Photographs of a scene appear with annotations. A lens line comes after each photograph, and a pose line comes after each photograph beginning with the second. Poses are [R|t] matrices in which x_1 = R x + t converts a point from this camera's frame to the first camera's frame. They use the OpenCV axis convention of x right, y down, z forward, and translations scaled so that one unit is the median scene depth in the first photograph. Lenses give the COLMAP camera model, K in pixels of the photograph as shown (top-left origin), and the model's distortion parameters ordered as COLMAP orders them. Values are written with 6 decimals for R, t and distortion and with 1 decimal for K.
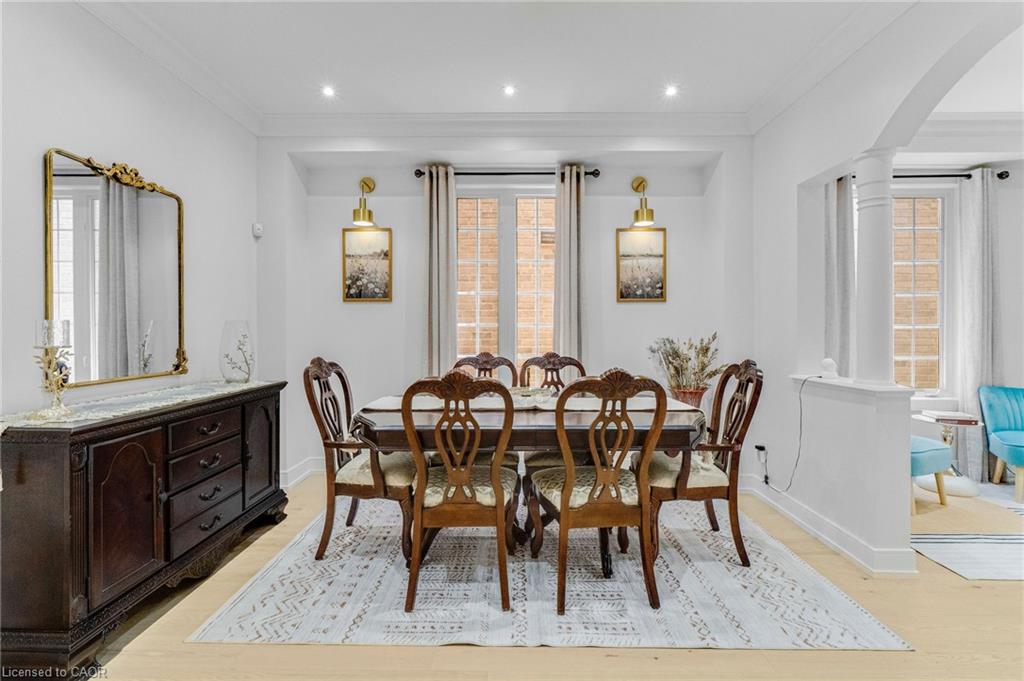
lens RADIAL K [[458.7, 0, 508.6], [0, 458.7, 336.6], [0, 0, 1]] dist [0.001878, 0.000013]
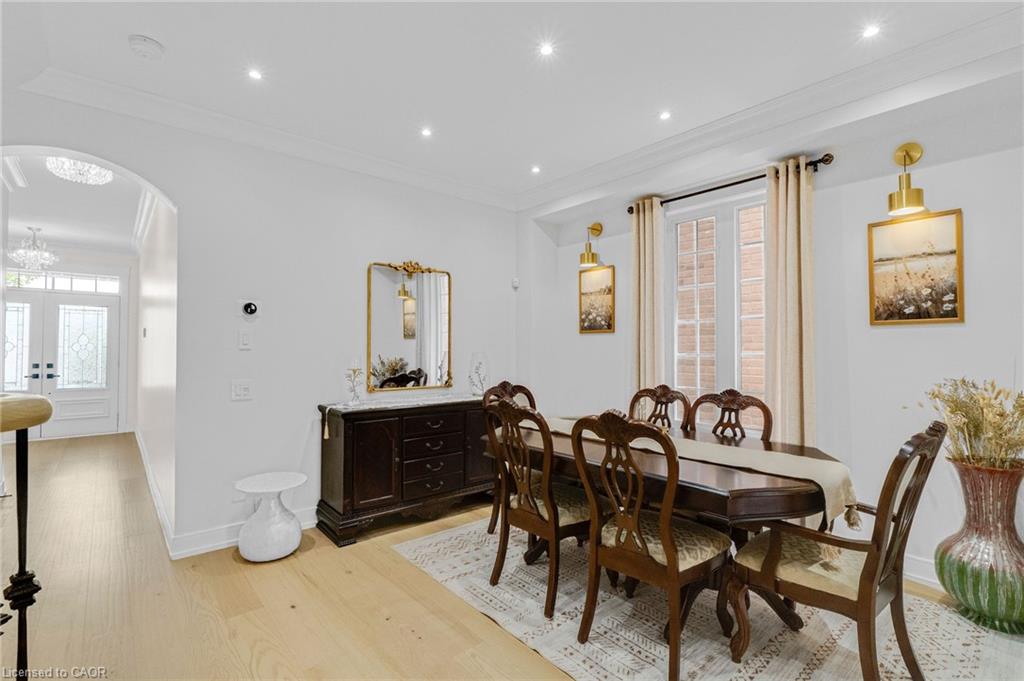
lens RADIAL K [[458.7, 0, 486.0], [0, 458.7, 345.1], [0, 0, 1]] dist [0.001878, 0.000013]
pose [[0.650134, -0.007627, -0.759781, 0.397045], [-0.013839, 0.999665, -0.021877, -0.020607], [0.759693, 0.024737, 0.649811, 0.076145]]
